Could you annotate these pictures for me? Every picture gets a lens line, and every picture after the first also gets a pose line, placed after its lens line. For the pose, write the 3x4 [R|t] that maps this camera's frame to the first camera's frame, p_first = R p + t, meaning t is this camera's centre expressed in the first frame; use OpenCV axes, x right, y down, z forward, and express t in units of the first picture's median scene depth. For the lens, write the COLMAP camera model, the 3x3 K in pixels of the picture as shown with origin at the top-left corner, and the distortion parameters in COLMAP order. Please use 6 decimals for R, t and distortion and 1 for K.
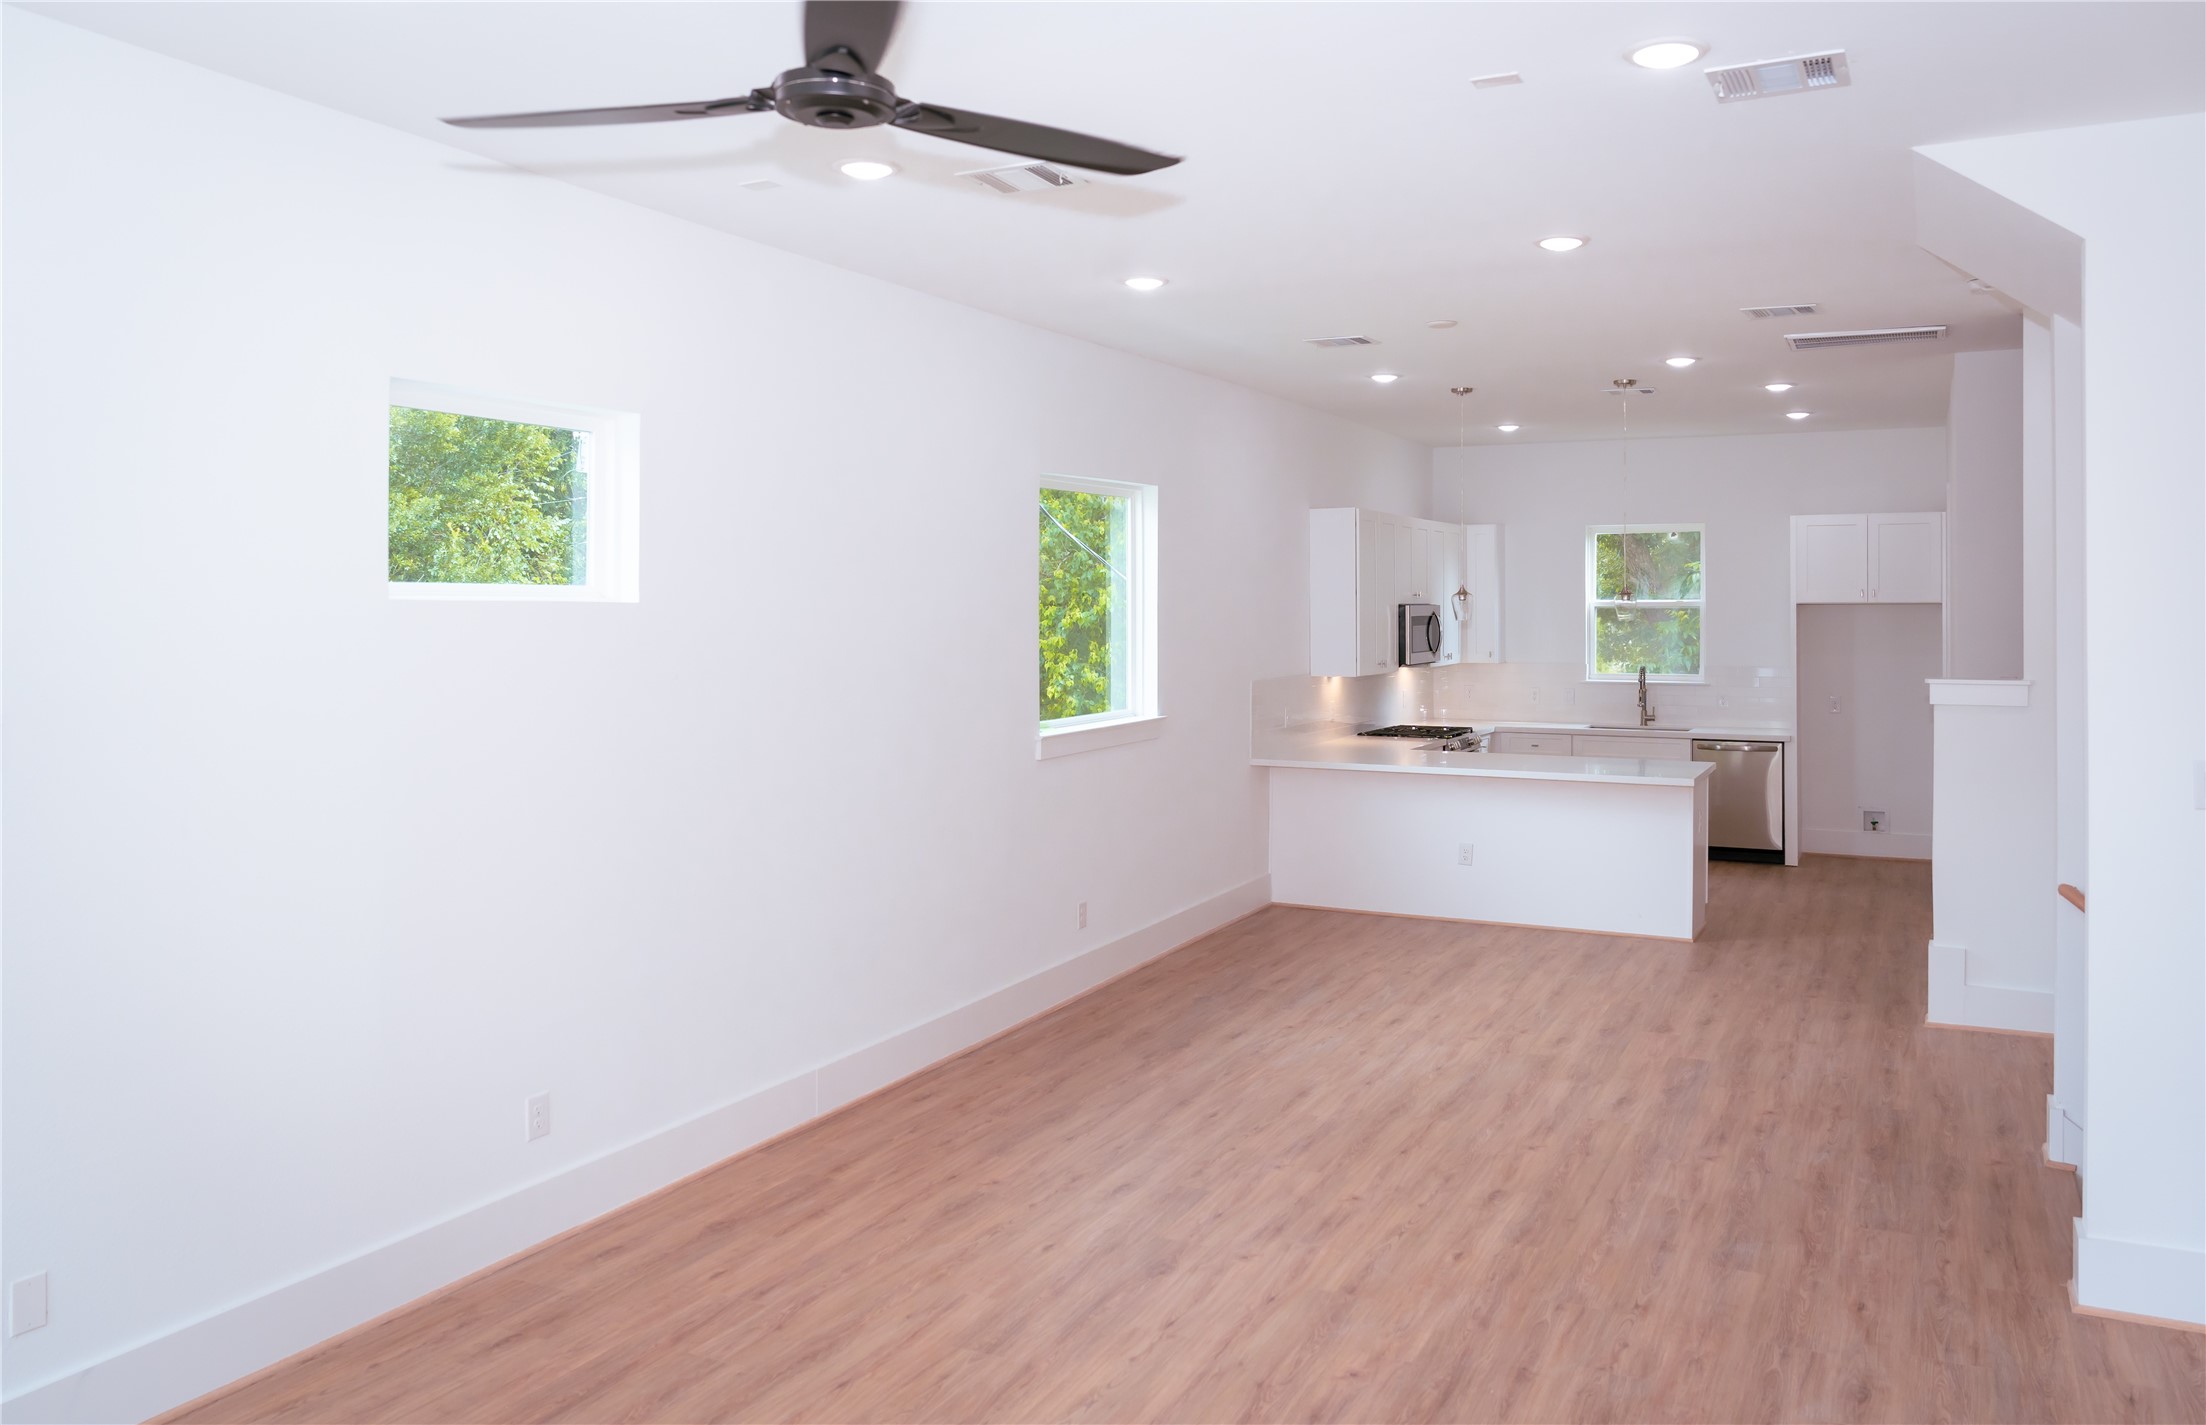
lens RADIAL K [[1670.8, 0, 1103.0], [0, 1670.8, 712.5], [0, 0, 1]] dist [-0.000565, -0.000247]
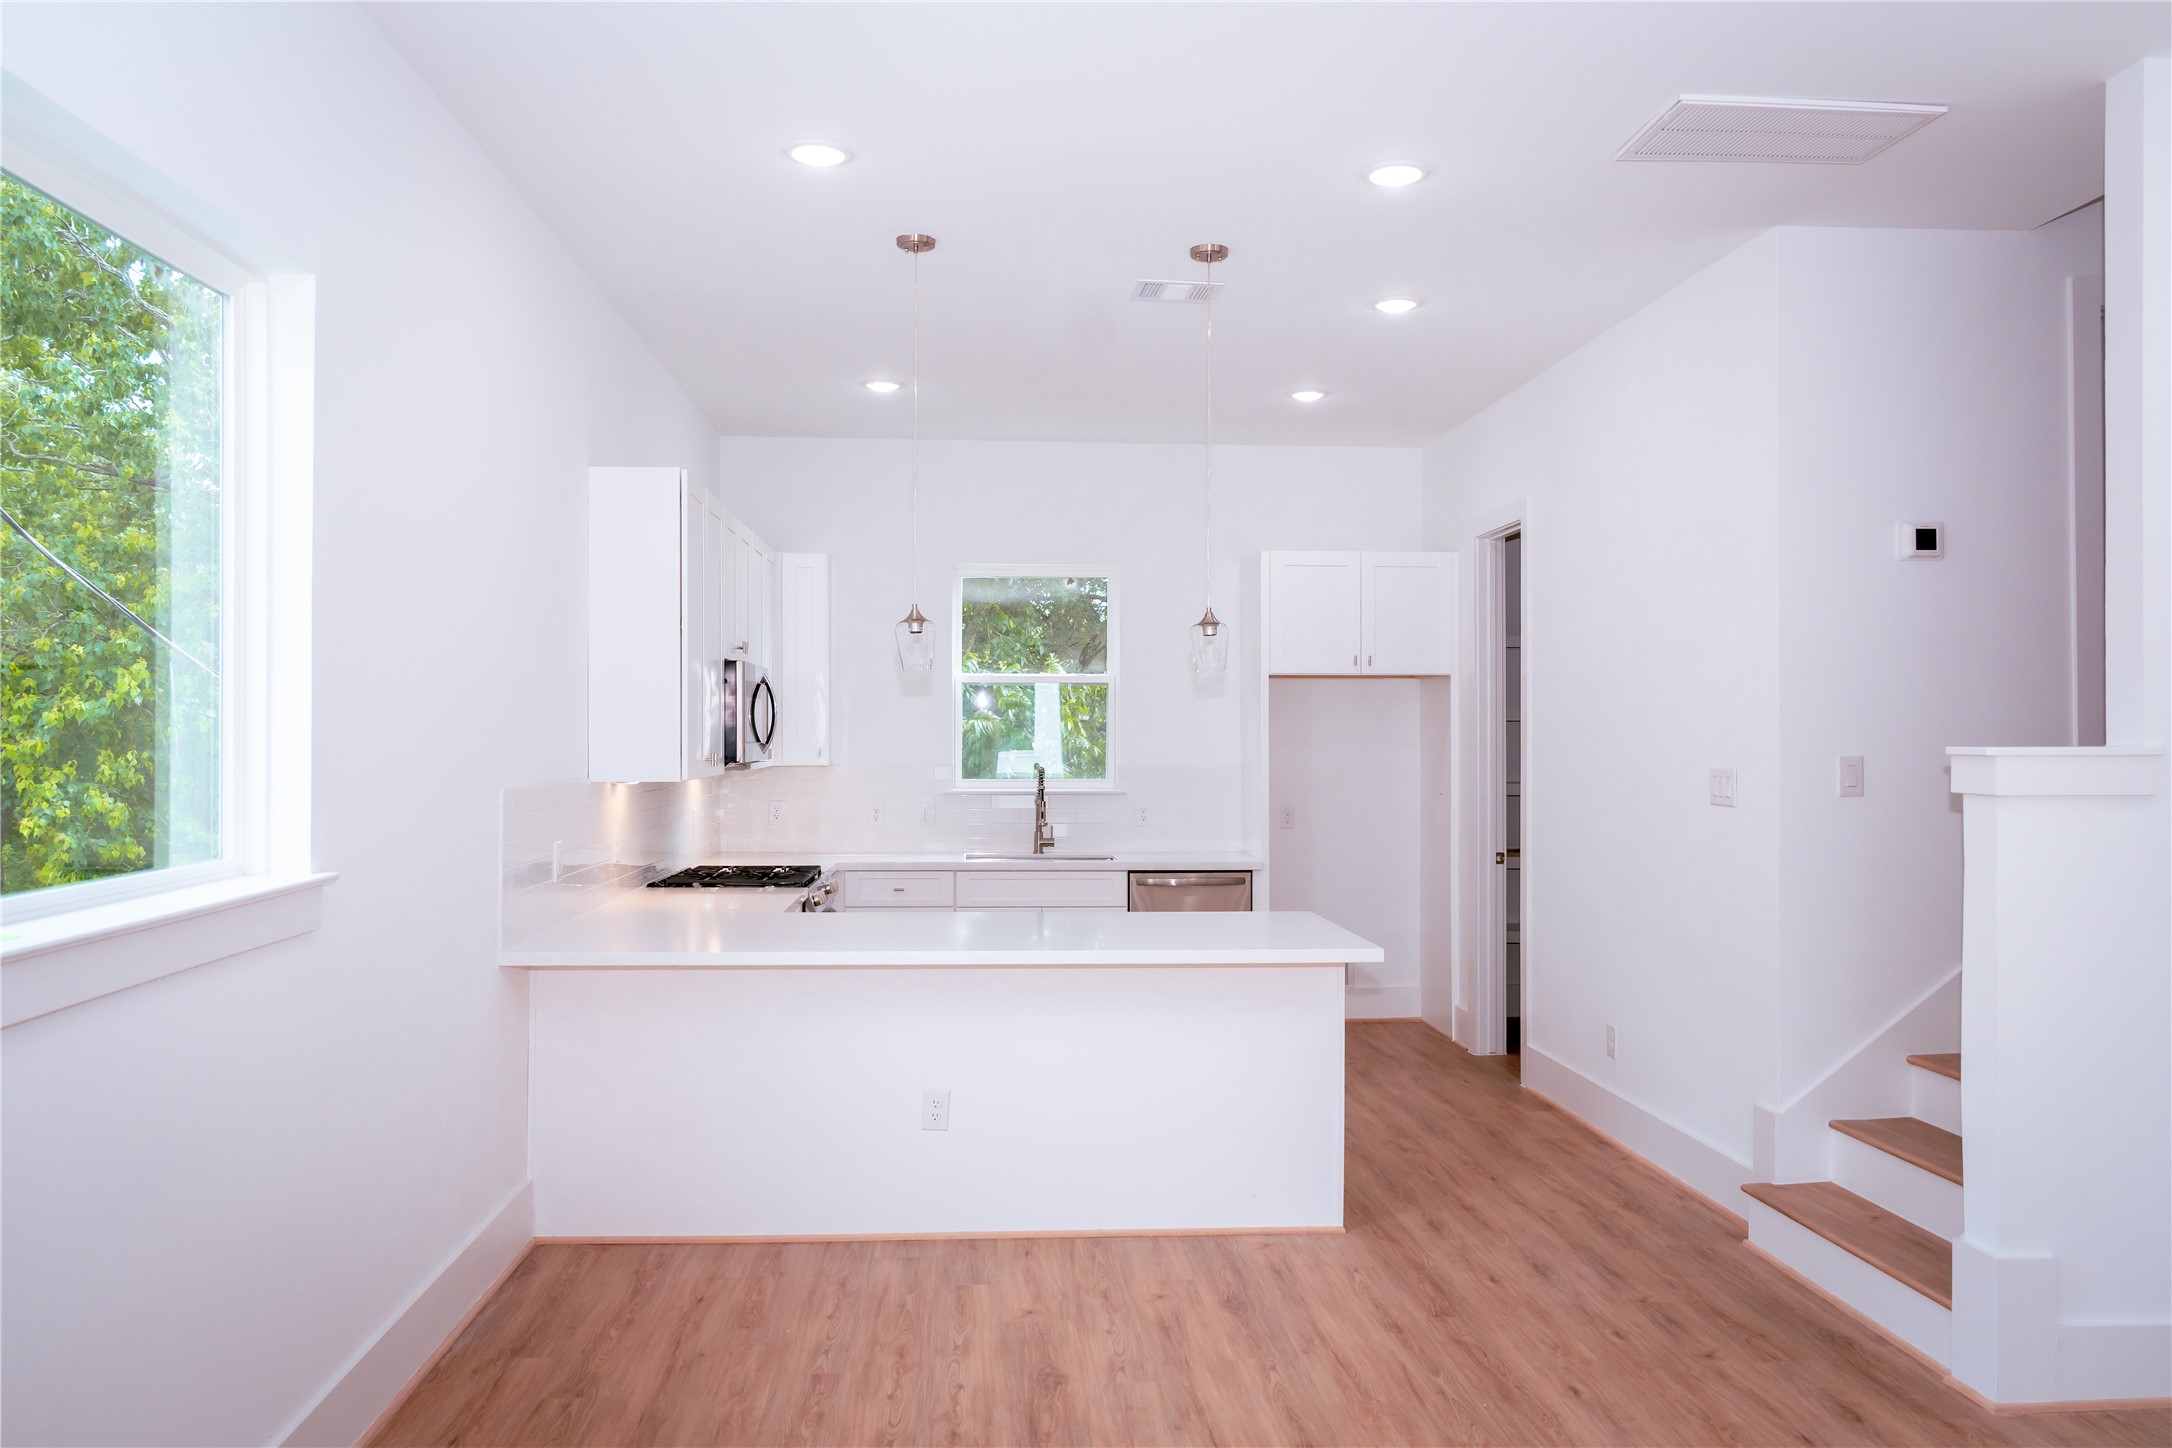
lens RADIAL K [[1563.9, 0, 1084.3], [0, 1563.9, 752.6], [0, 0, 1]] dist [-0.070941, 0.088273]
pose [[0.846257, 0.002068, 0.532772, -0.004688], [0.027157, 0.998525, -0.047012, -0.003131], [-0.532083, 0.054253, 0.844952, 0.444374]]
